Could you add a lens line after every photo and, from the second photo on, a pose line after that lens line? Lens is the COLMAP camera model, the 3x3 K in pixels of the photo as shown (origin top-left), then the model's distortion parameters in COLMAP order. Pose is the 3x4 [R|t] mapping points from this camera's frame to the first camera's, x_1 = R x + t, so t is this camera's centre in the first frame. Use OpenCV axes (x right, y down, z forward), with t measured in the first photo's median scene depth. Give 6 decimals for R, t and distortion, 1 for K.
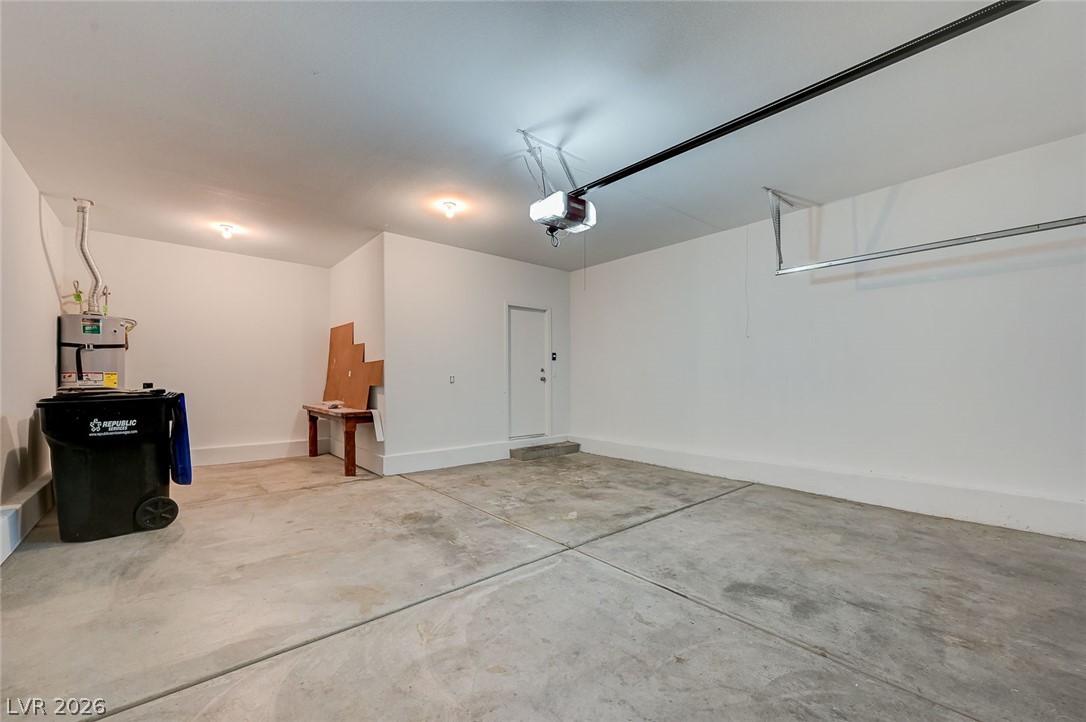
lens RADIAL K [[431.3, 0, 543.5], [0, 431.3, 367.8], [0, 0, 1]] dist [-0.002932, 0.000016]
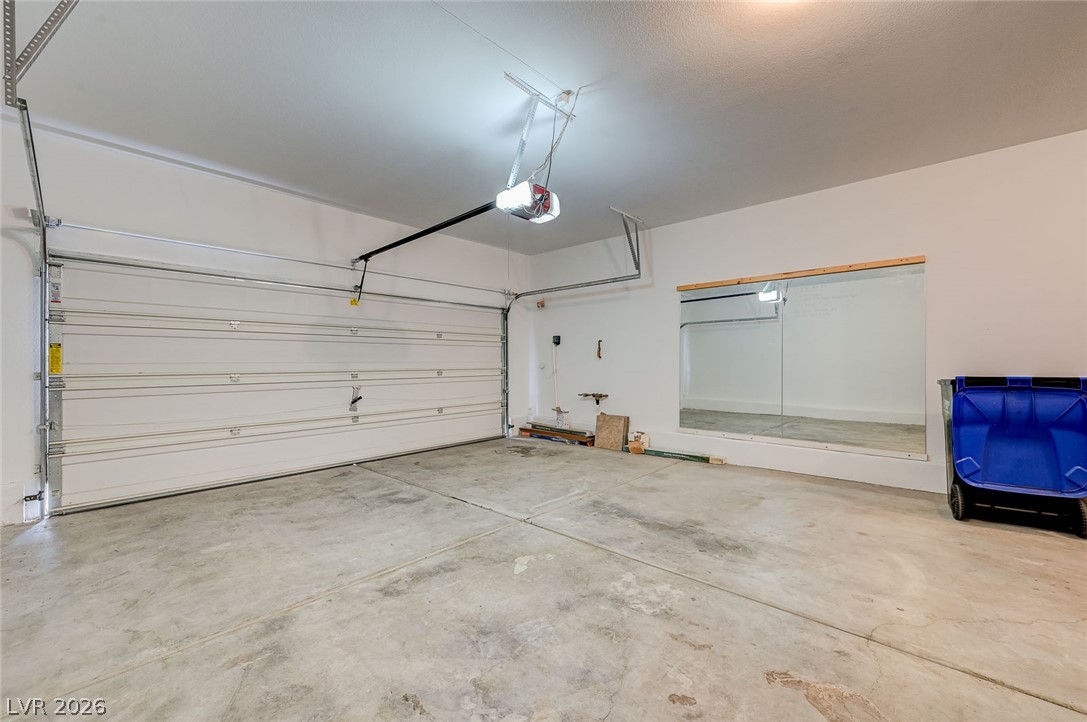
lens RADIAL K [[431.6, 0, 542.8], [0, 431.6, 364.2], [0, 0, 1]] dist [-0.002932, 0.000016]
pose [[-0.993101, 0.005339, -0.117142, 0.133121], [0.008482, 0.999617, -0.026348, 0.057013], [0.116957, -0.027160, -0.992766, 2.019687]]
